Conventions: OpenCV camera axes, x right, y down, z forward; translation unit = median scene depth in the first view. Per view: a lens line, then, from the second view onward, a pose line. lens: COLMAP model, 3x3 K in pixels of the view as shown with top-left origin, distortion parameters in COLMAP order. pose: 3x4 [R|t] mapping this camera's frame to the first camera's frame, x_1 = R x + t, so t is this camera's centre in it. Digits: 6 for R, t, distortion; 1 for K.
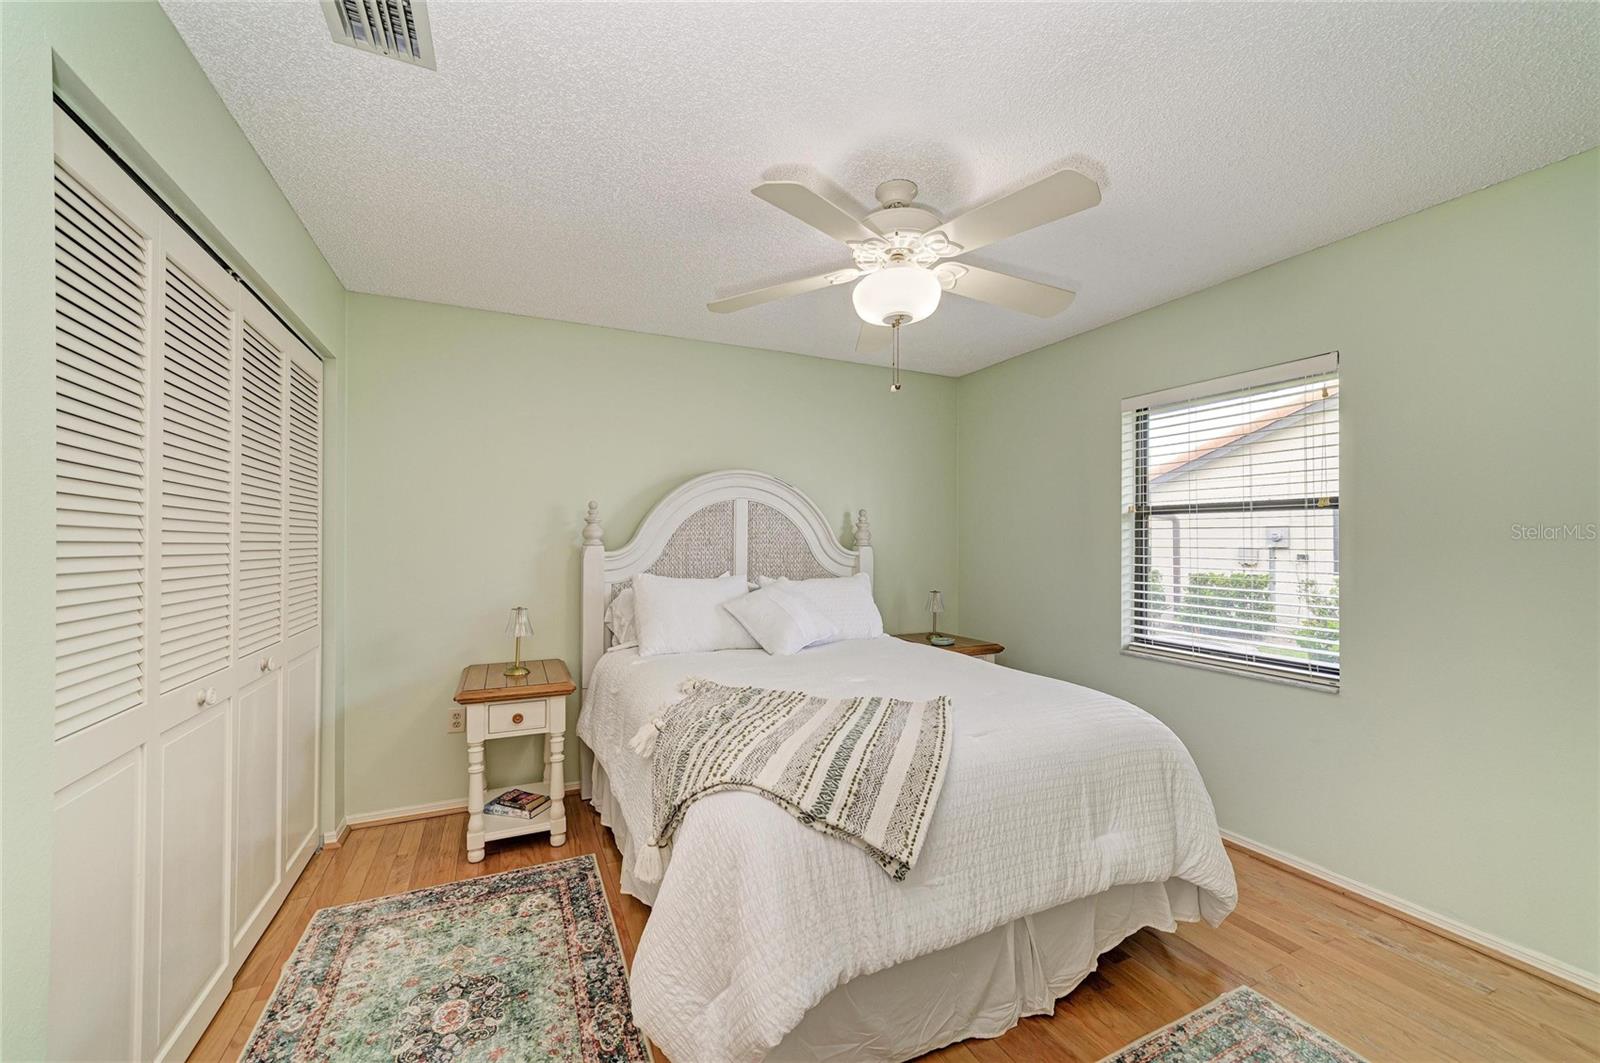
lens RADIAL K [[621.9, 0, 800.0], [0, 621.9, 531.5], [0, 0, 1]] dist [-0.000264, -0.000013]
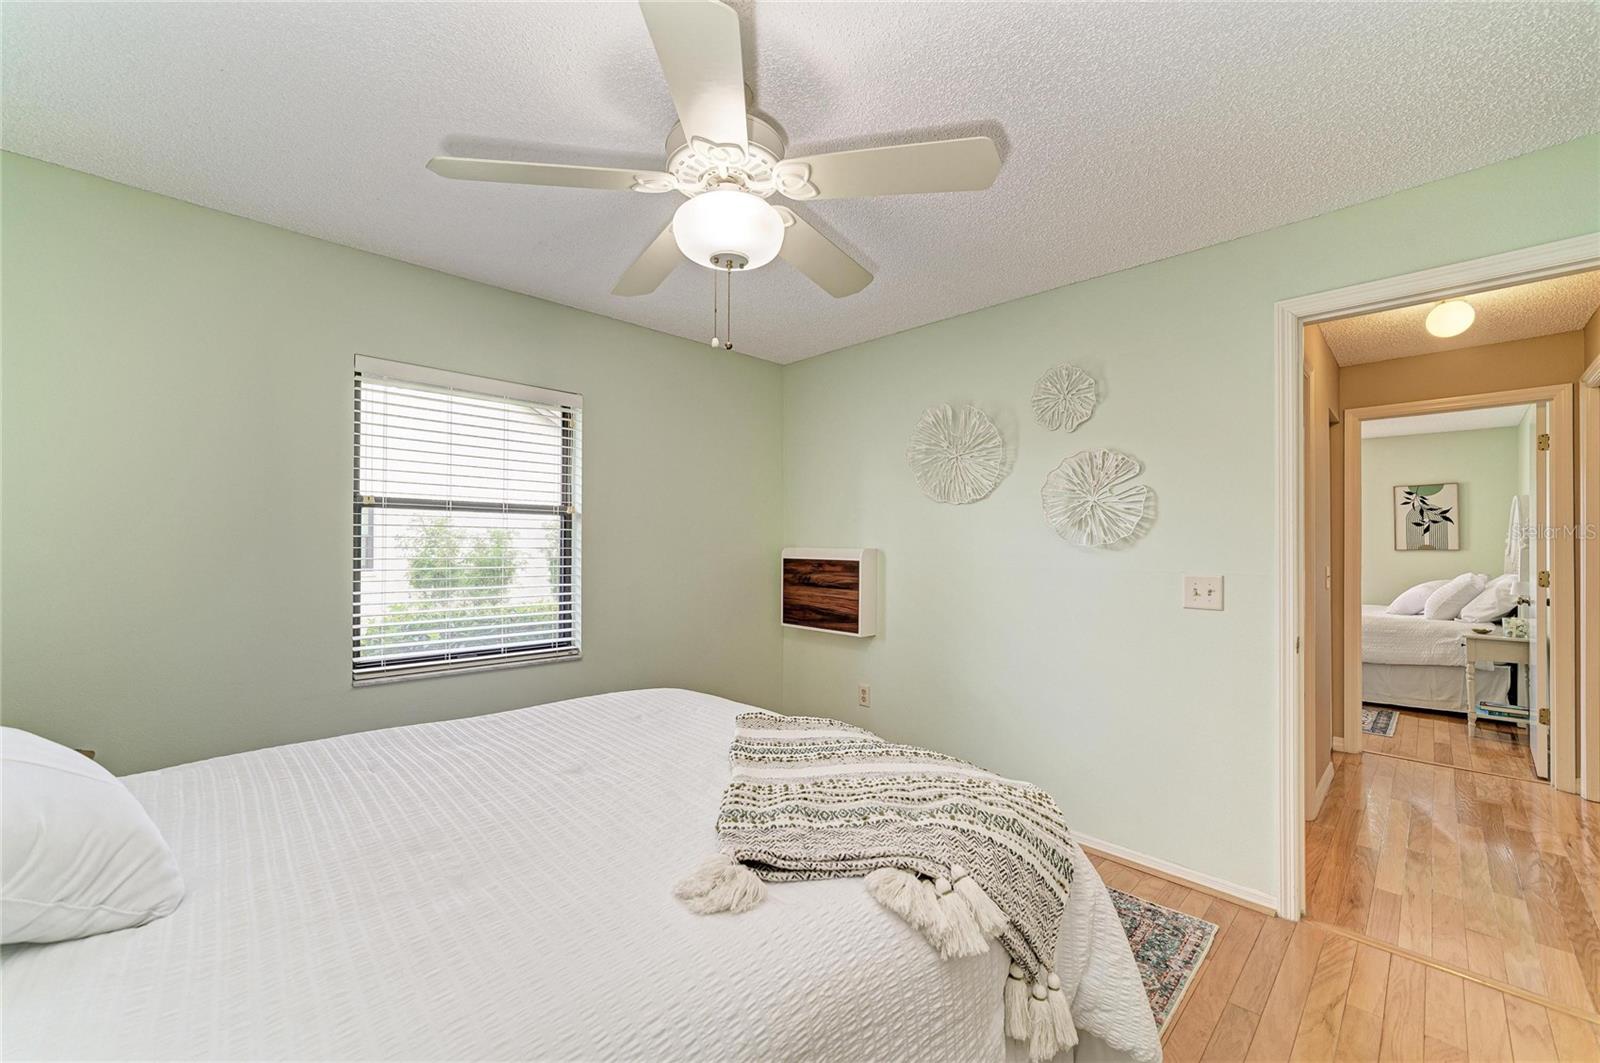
lens RADIAL K [[621.9, 0, 800.0], [0, 621.9, 531.5], [0, 0, 1]] dist [-0.000264, -0.000013]
pose [[-0.323077, 0.010995, 0.946309, -0.431856], [-0.024682, 0.999494, -0.020039, 0.008043], [-0.946051, -0.029831, -0.322643, 0.832053]]
